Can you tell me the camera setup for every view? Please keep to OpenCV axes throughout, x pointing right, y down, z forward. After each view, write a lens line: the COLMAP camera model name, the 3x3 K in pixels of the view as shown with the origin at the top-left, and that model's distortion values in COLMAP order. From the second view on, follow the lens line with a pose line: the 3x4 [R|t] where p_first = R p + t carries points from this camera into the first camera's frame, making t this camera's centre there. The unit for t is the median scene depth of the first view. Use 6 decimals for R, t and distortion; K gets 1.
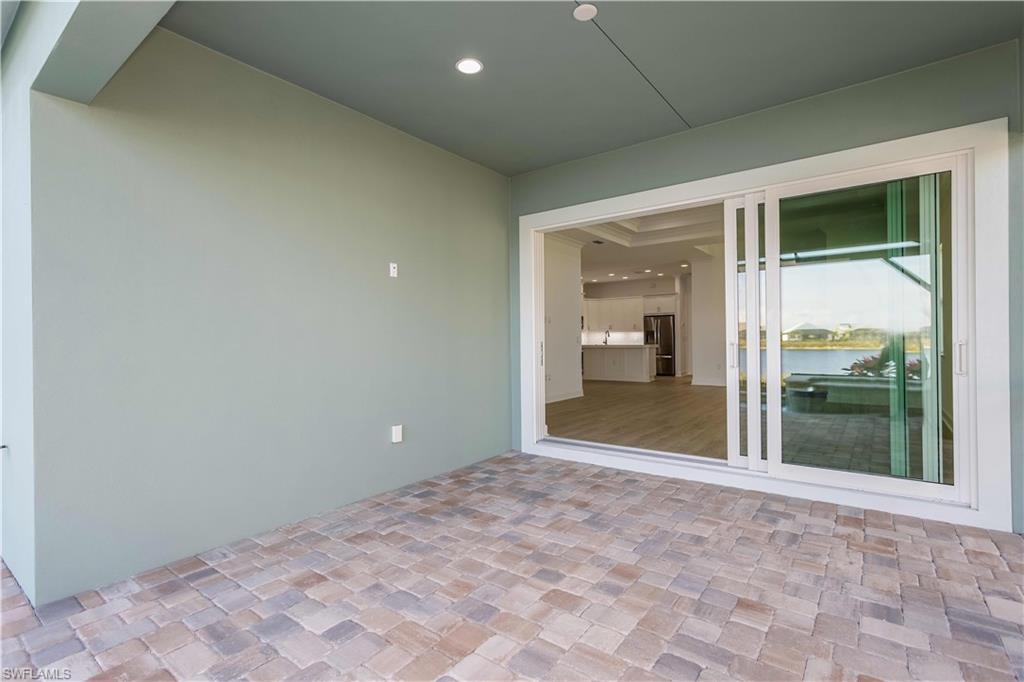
lens RADIAL K [[487.8, 0, 512.6], [0, 487.8, 340.5], [0, 0, 1]] dist [0.003655, -0.000034]
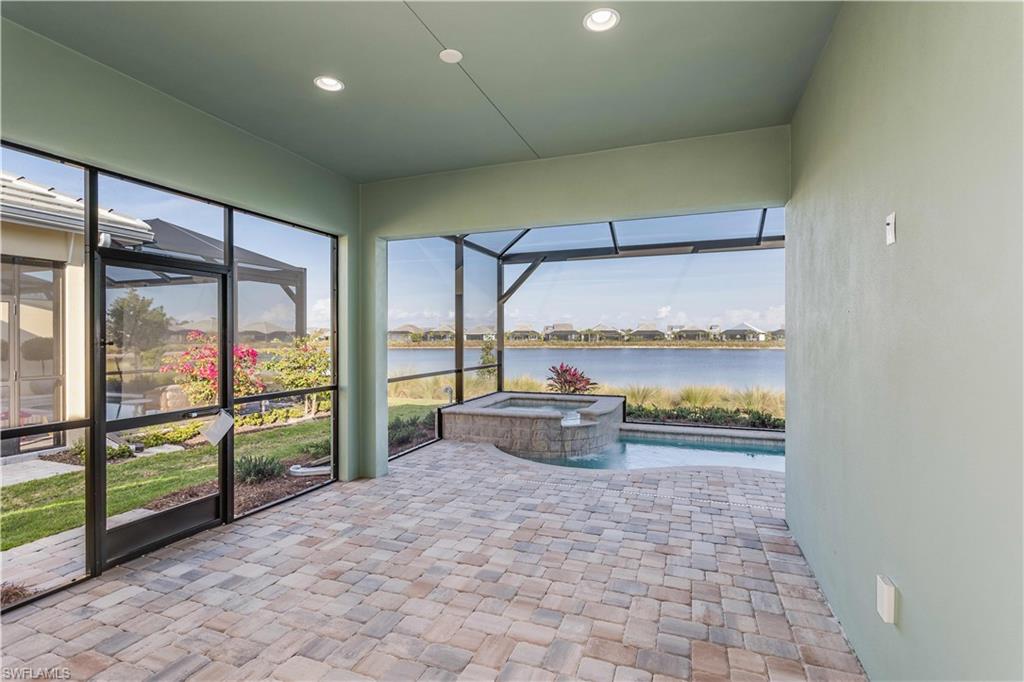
lens RADIAL K [[487.8, 0, 512.9], [0, 487.8, 337.9], [0, 0, 1]] dist [0.003655, -0.000034]
pose [[-0.958794, 0.014204, -0.283746, 0.354572], [0.012810, 0.999895, 0.006769, -0.094223], [0.283813, 0.002856, -0.958875, 2.218524]]
